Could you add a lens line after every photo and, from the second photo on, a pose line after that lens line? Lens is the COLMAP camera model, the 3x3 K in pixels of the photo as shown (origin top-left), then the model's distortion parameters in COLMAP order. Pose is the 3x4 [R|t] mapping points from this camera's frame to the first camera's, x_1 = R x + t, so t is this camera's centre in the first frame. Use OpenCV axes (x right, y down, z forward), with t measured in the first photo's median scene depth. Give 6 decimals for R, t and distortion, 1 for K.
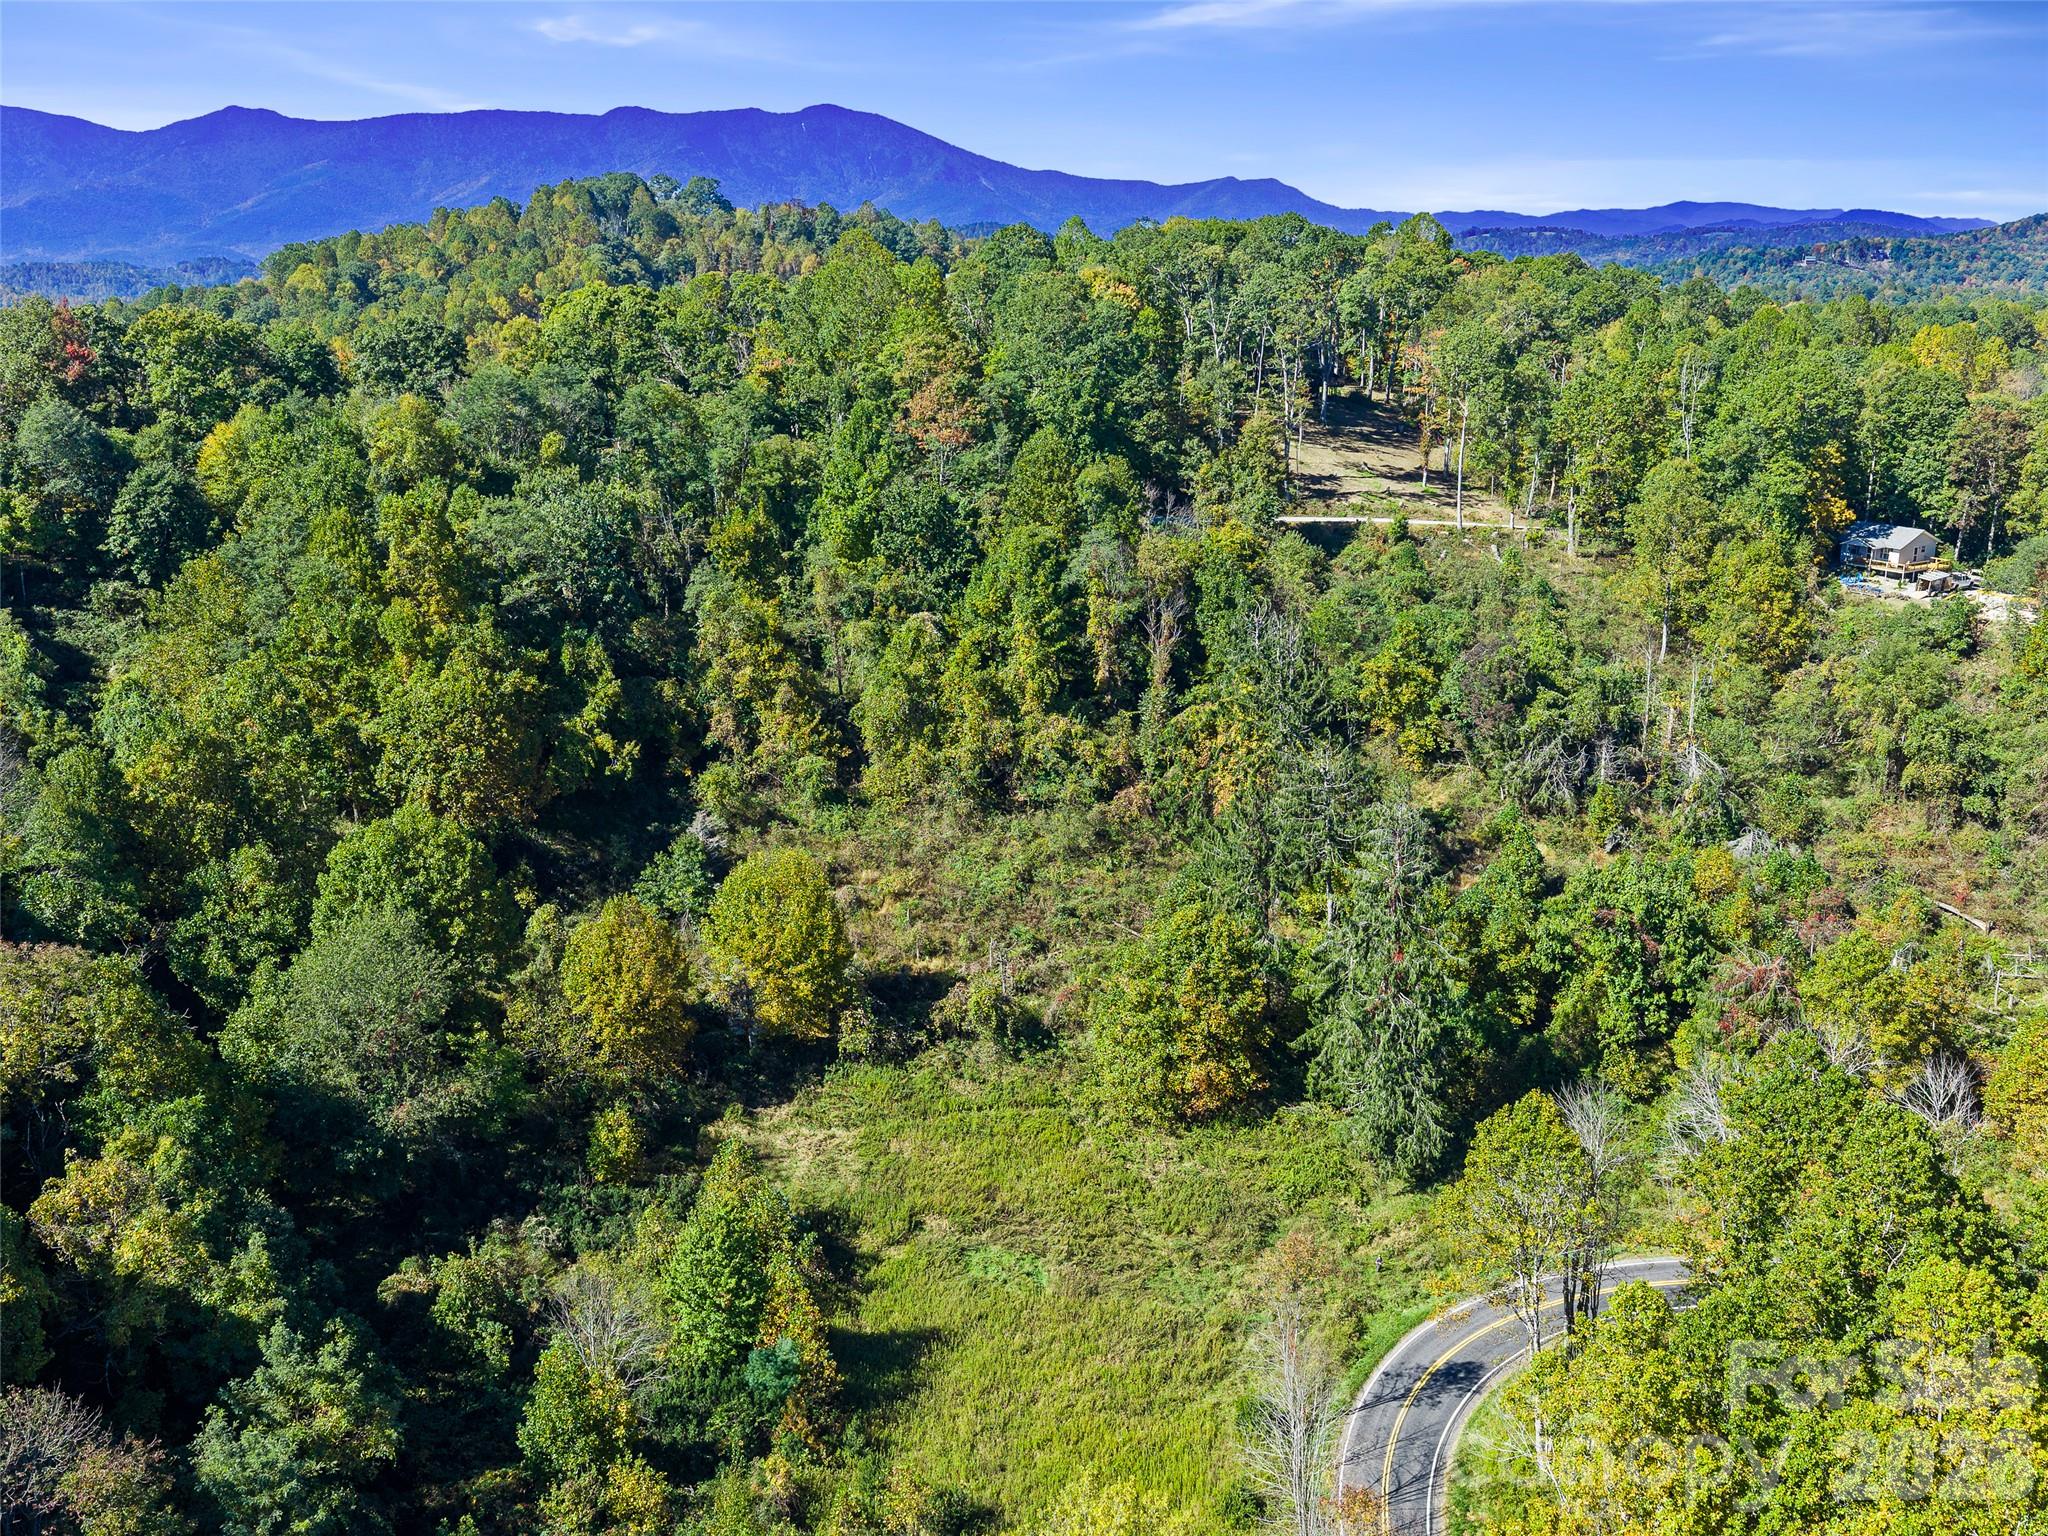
lens RADIAL K [[1957.9, 0, 969.1], [0, 1957.9, 764.3], [0, 0, 1]] dist [0.041675, -0.096184]
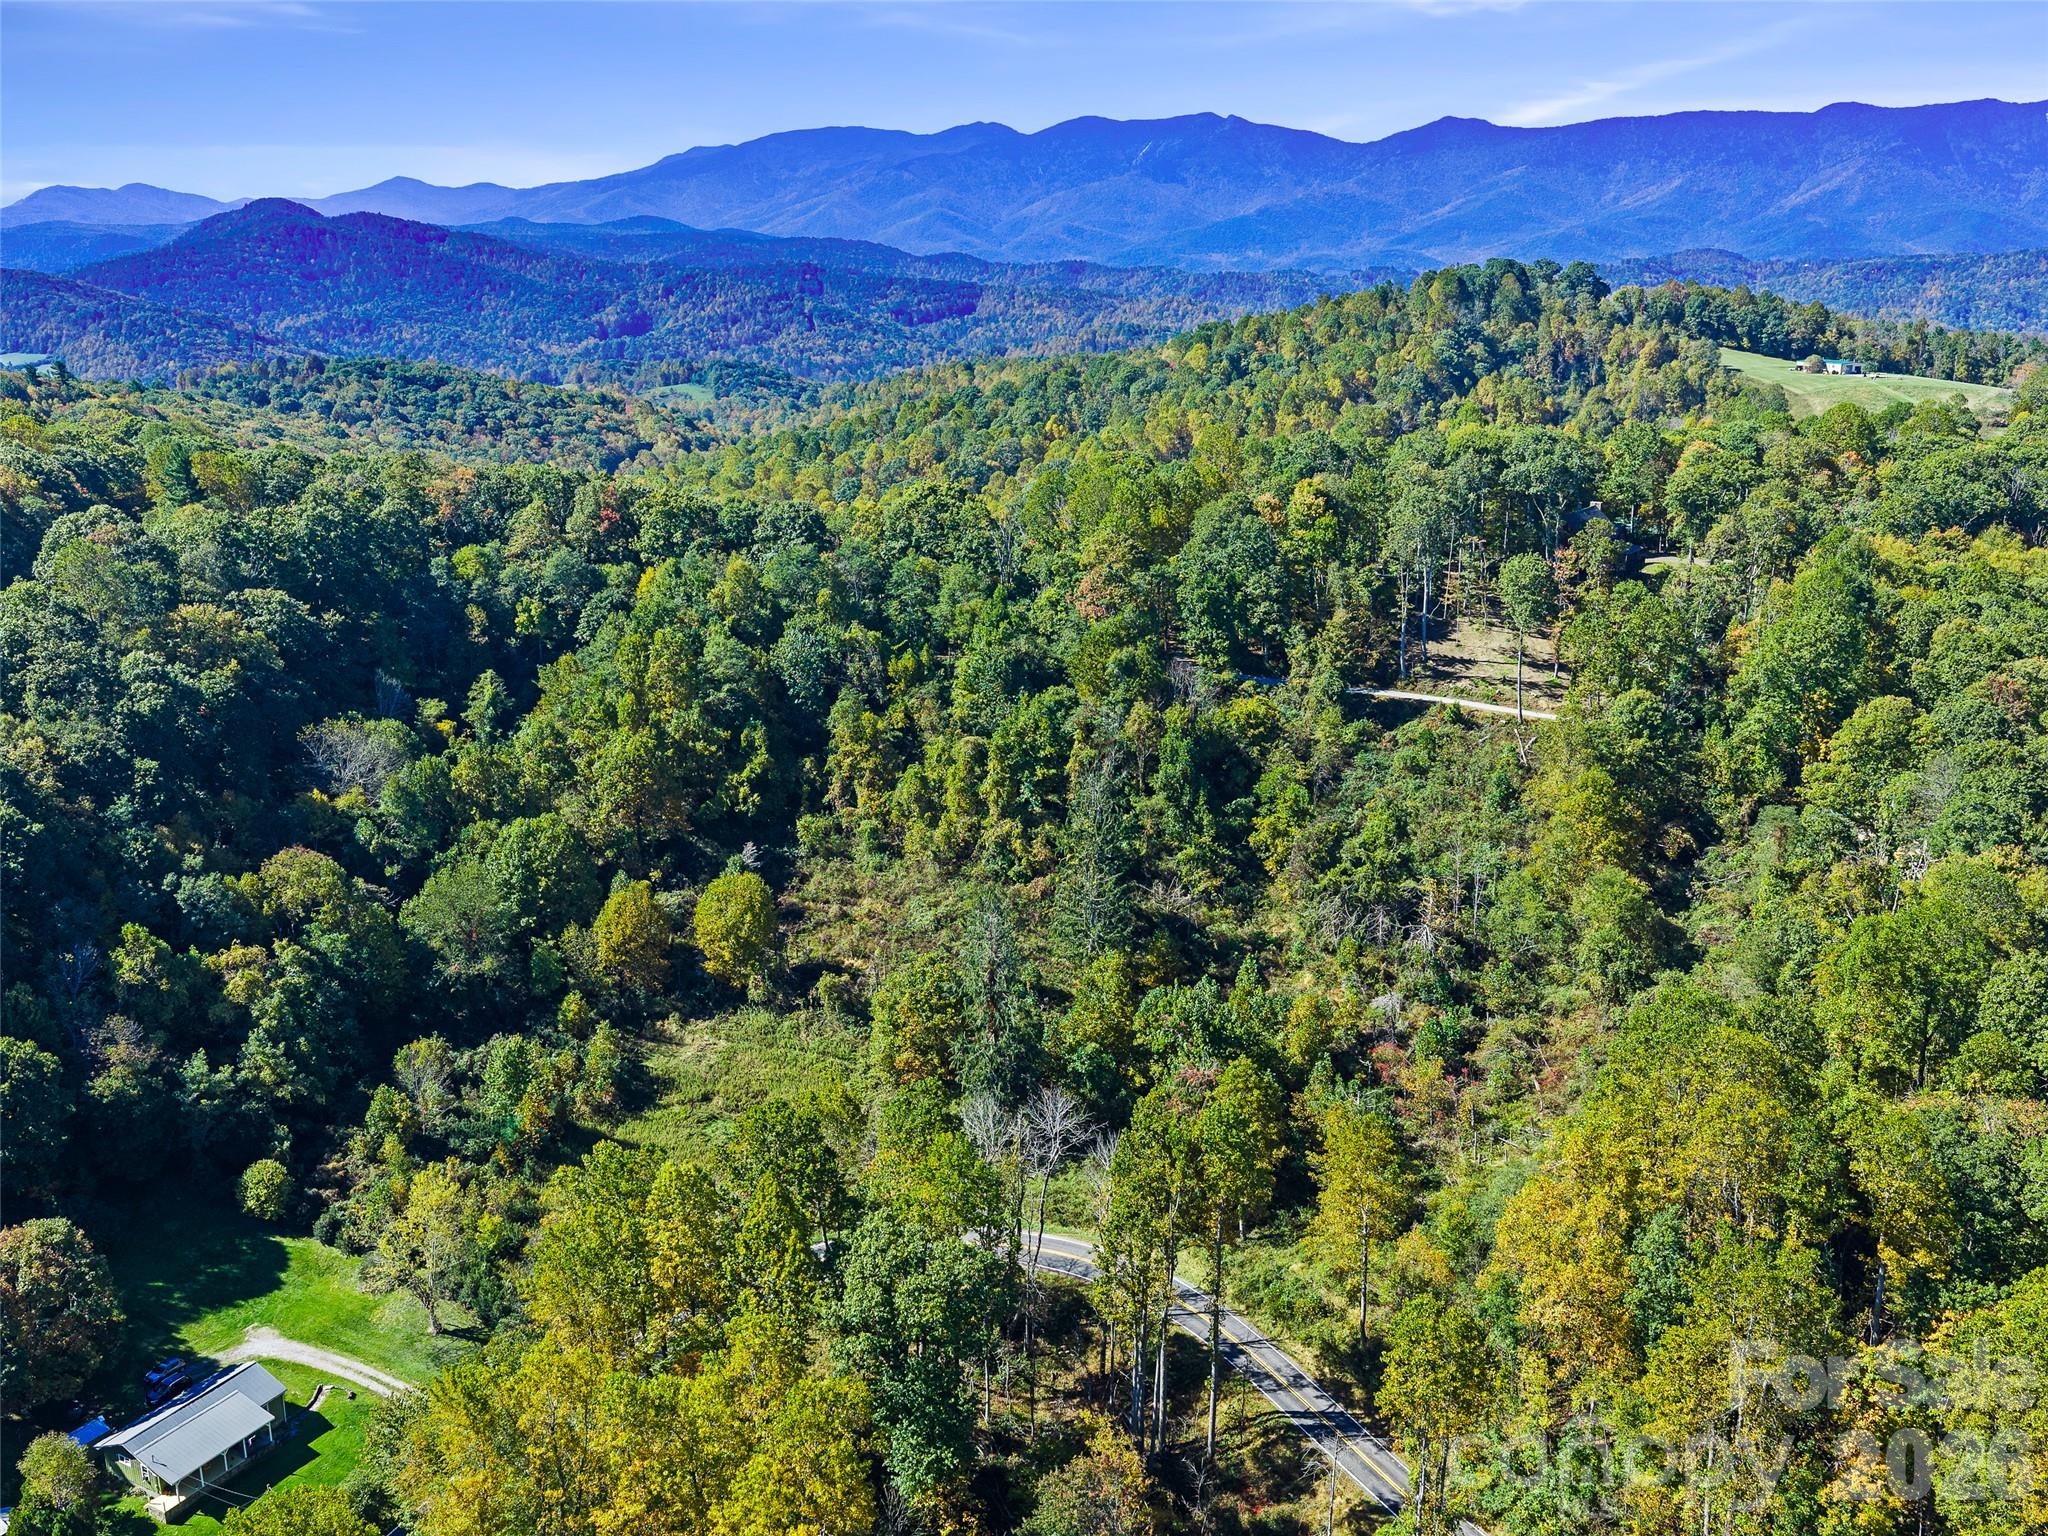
lens RADIAL K [[1957.9, 0, 969.1], [0, 1957.9, 764.3], [0, 0, 1]] dist [0.041675, -0.096184]
pose [[0.820228, 0.146763, -0.552890, 0.786845], [-0.140814, 0.988589, 0.053515, -0.133639], [0.554434, 0.033960, 0.831534, -0.235428]]
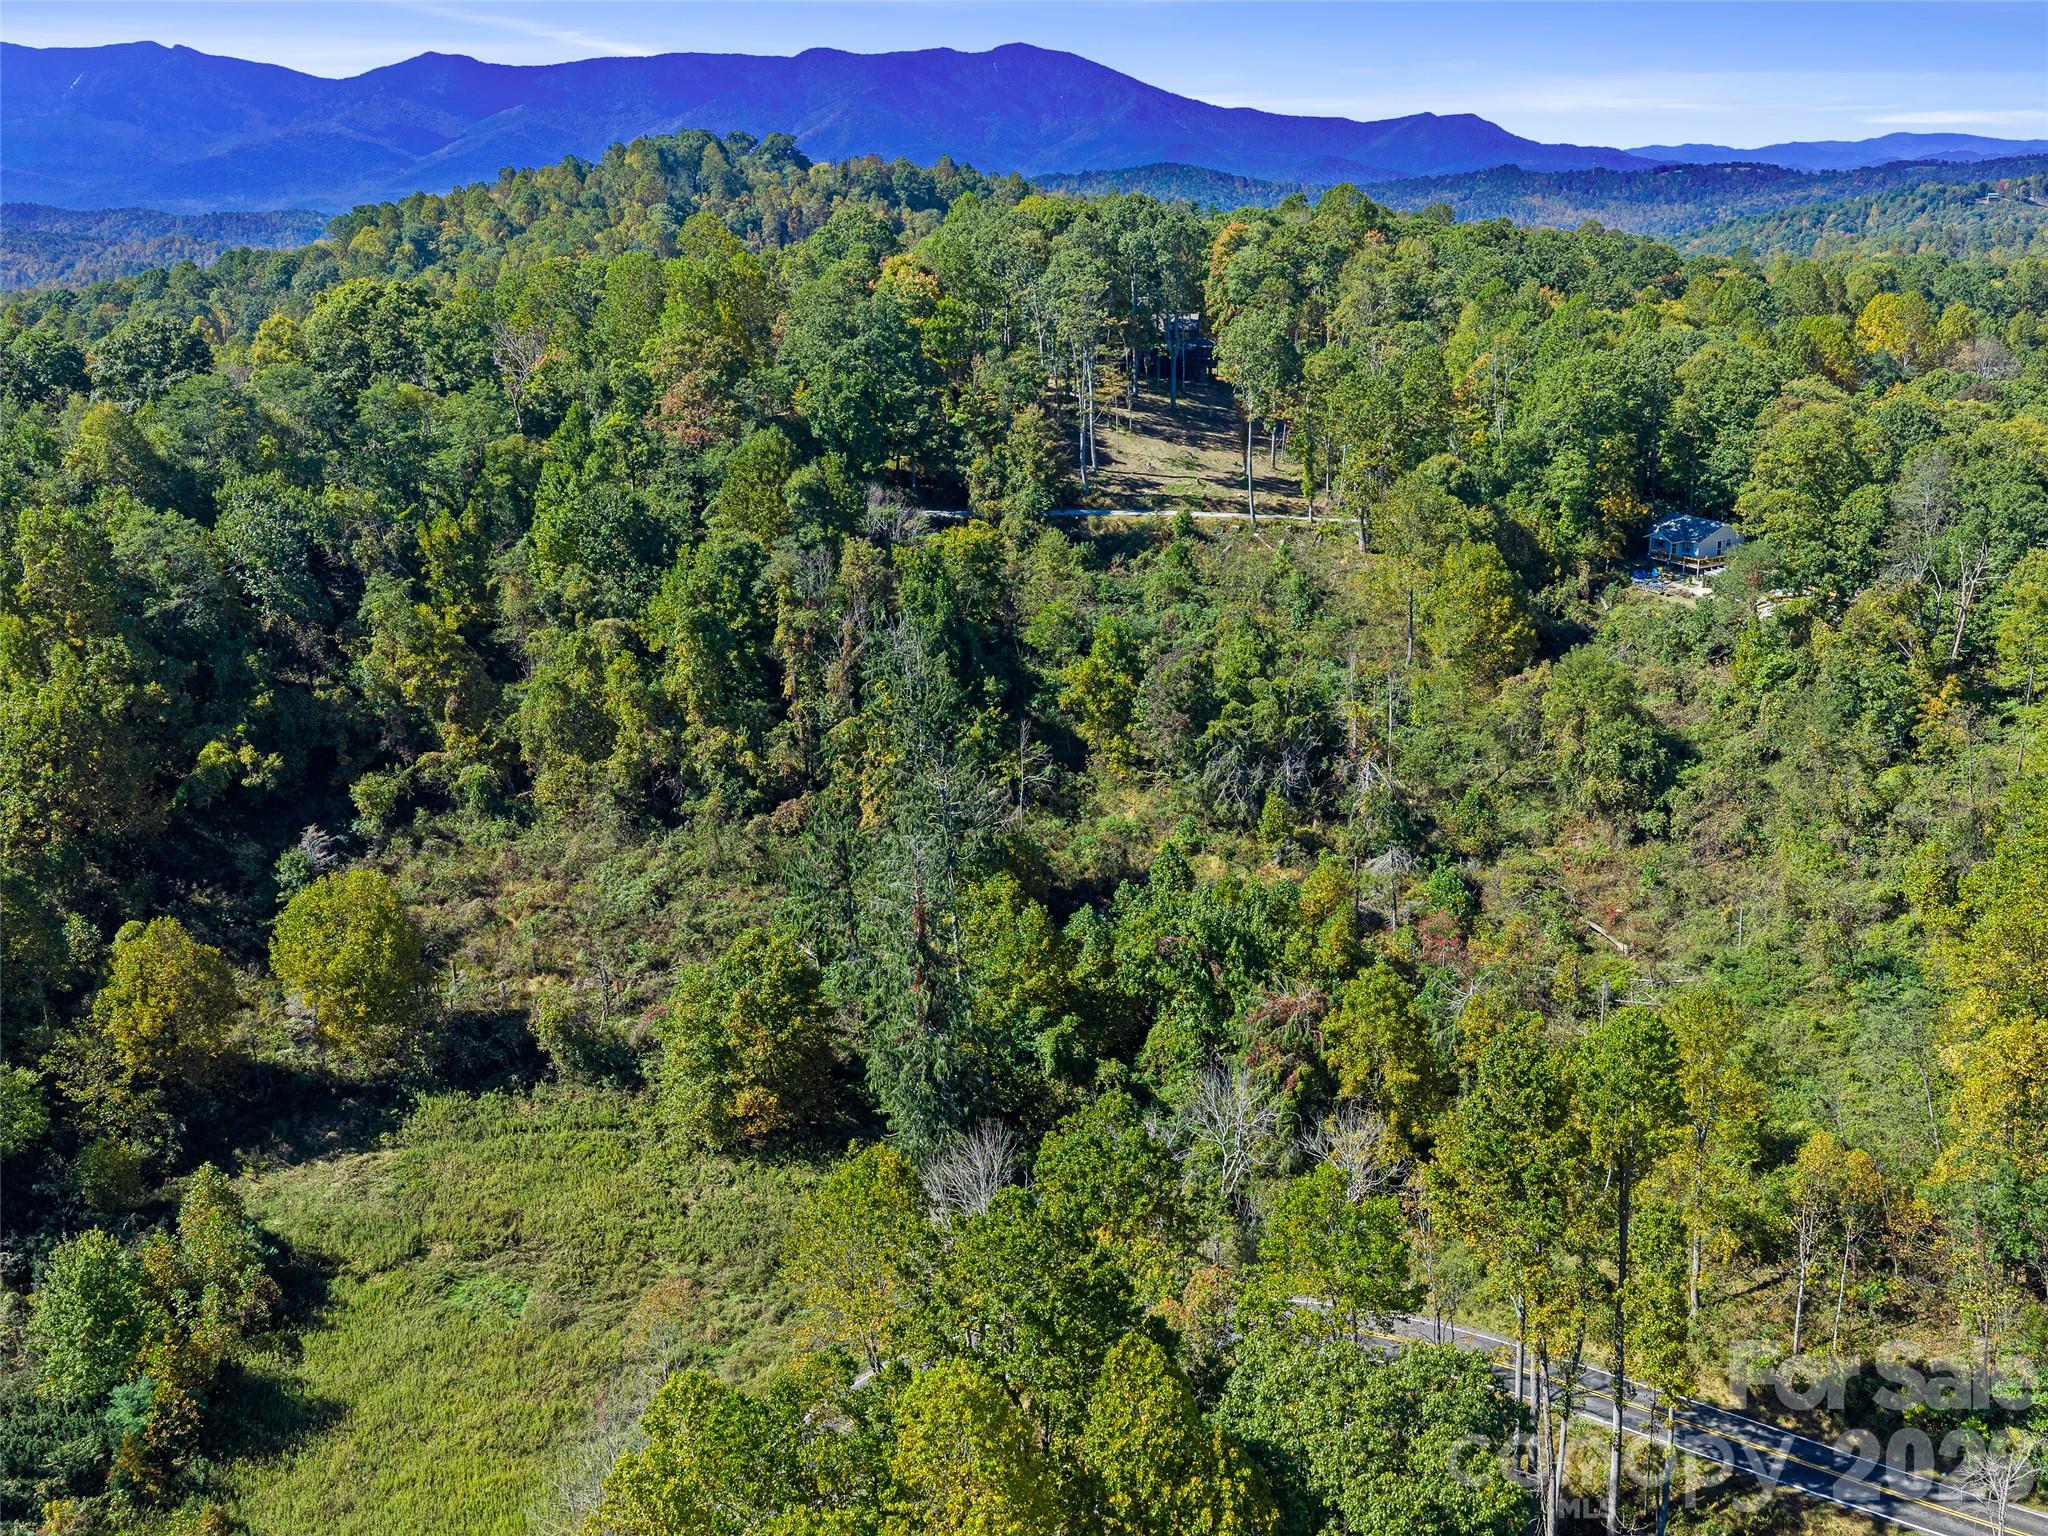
lens RADIAL K [[1953.4, 0, 1102.8], [0, 1953.4, 772.2], [0, 0, 1]] dist [0.037146, -0.076453]
pose [[0.998917, 0.005128, -0.046247, 0.269110], [-0.003532, 0.999397, 0.034535, -0.034425], [0.046396, -0.034334, 0.998333, 0.013767]]
